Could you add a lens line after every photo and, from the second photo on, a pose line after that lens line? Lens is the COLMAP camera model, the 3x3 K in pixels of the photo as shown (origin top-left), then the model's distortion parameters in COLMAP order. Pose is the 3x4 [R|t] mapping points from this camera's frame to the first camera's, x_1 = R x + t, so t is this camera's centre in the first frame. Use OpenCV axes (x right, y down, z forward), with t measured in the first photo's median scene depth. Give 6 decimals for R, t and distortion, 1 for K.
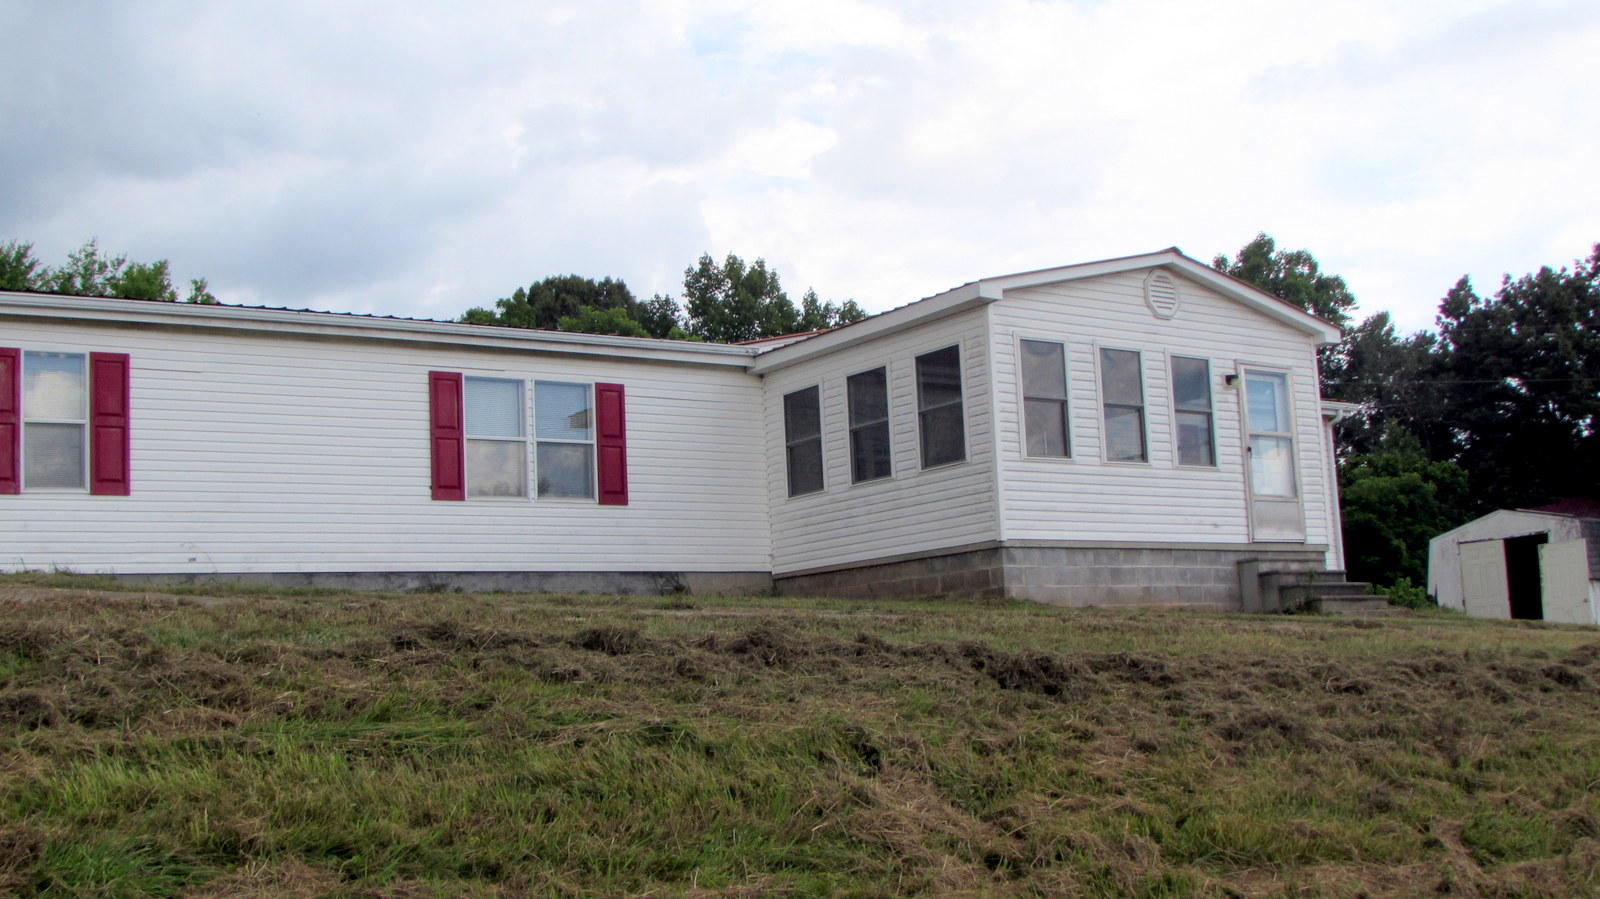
lens RADIAL K [[1678.5, 0, 799.6], [0, 1678.5, 534.1], [0, 0, 1]] dist [-0.073468, 0.014403]
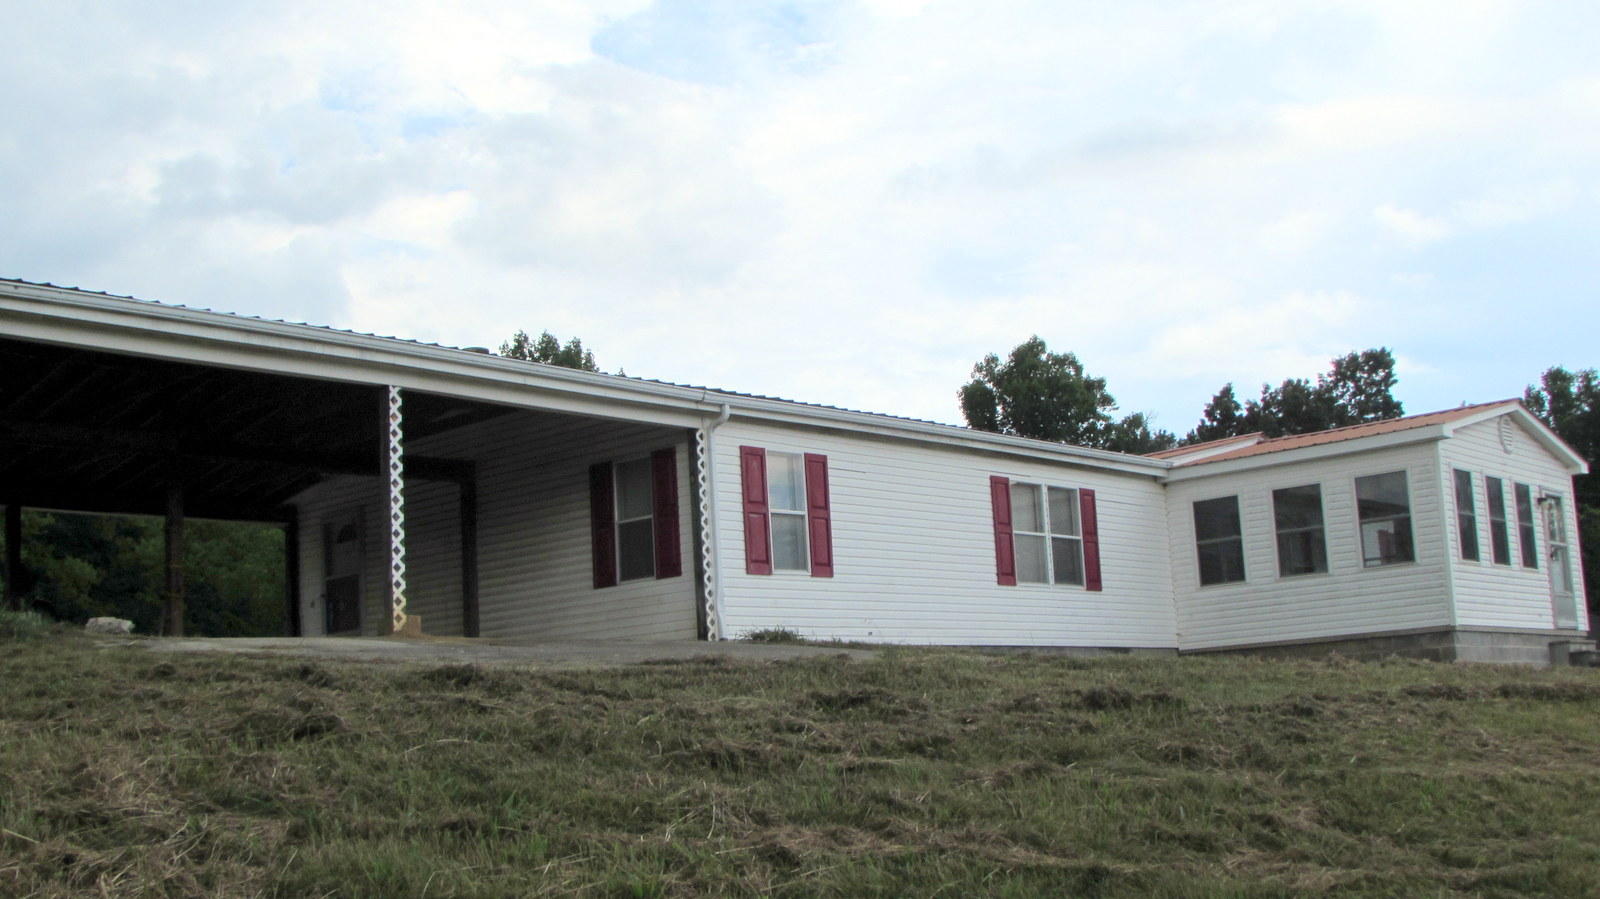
lens RADIAL K [[1678.5, 0, 799.6], [0, 1678.5, 534.1], [0, 0, 1]] dist [-0.073468, 0.014403]
pose [[0.978168, 0.025680, 0.206225, -0.558377], [-0.016360, 0.998772, -0.046773, 0.001428], [-0.207173, 0.042378, 0.977386, -0.122017]]
